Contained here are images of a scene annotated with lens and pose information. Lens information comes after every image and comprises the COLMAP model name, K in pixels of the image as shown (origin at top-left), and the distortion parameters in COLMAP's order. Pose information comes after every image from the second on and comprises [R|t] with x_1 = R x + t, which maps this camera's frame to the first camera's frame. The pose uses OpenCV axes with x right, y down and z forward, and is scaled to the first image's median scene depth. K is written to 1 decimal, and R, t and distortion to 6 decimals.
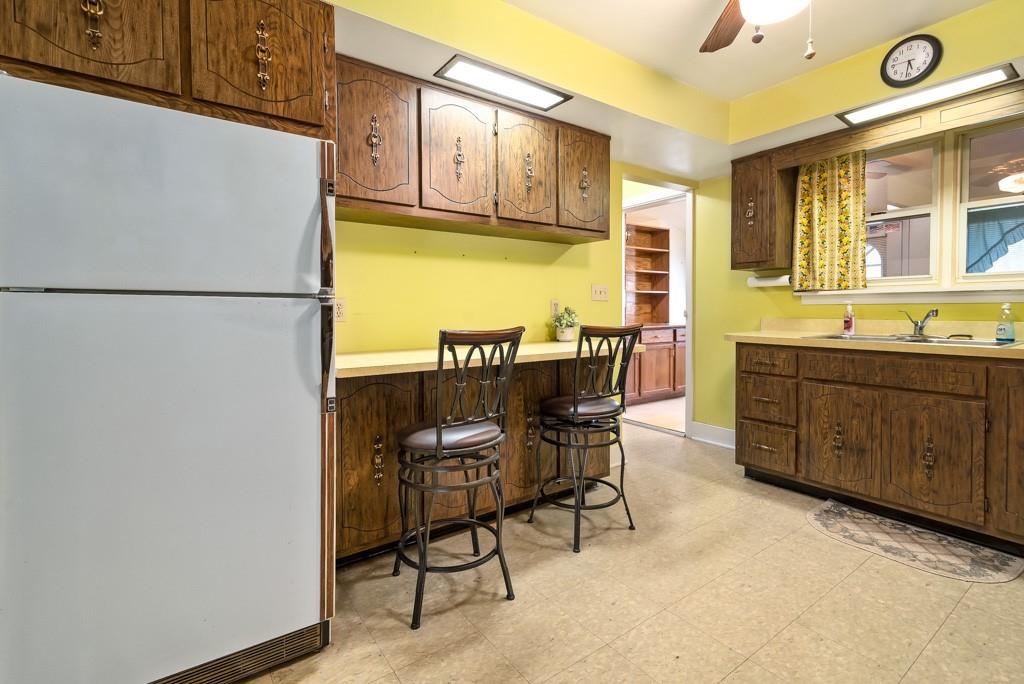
lens RADIAL K [[473.7, 0, 509.5], [0, 473.7, 319.0], [0, 0, 1]] dist [0.012825, -0.000562]
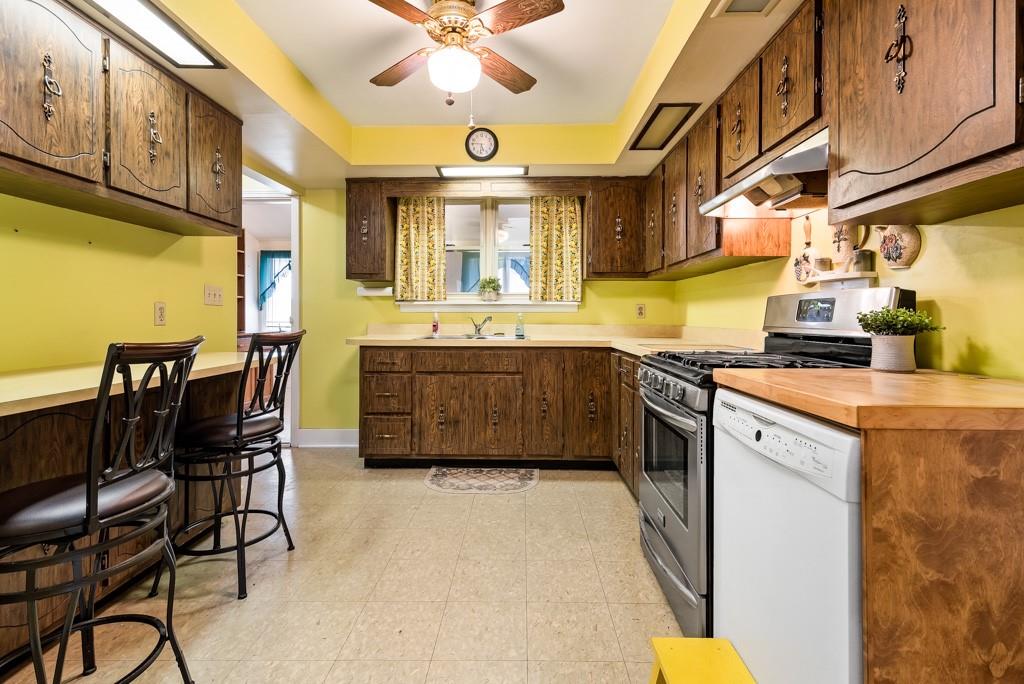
lens RADIAL K [[476.7, 0, 511.8], [0, 476.7, 314.2], [0, 0, 1]] dist [0.014152, -0.000879]
pose [[0.596704, 0.006780, 0.802433, -0.235272], [0.012835, 0.999756, -0.017992, 0.000433], [-0.802359, 0.021035, 0.596471, 0.072116]]
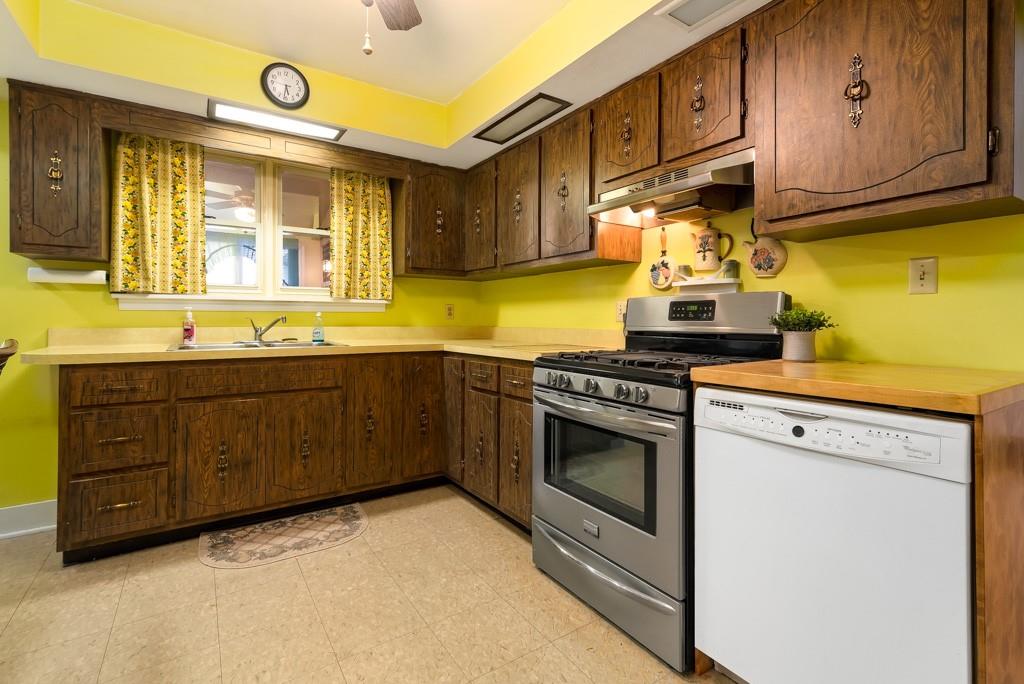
lens RADIAL K [[473.7, 0, 509.5], [0, 473.7, 319.0], [0, 0, 1]] dist [0.012825, -0.000562]
pose [[0.026224, 0.002542, 0.999653, -0.198216], [0.017710, 0.999839, -0.003007, -0.001869], [-0.999499, 0.017782, 0.026174, 0.430610]]
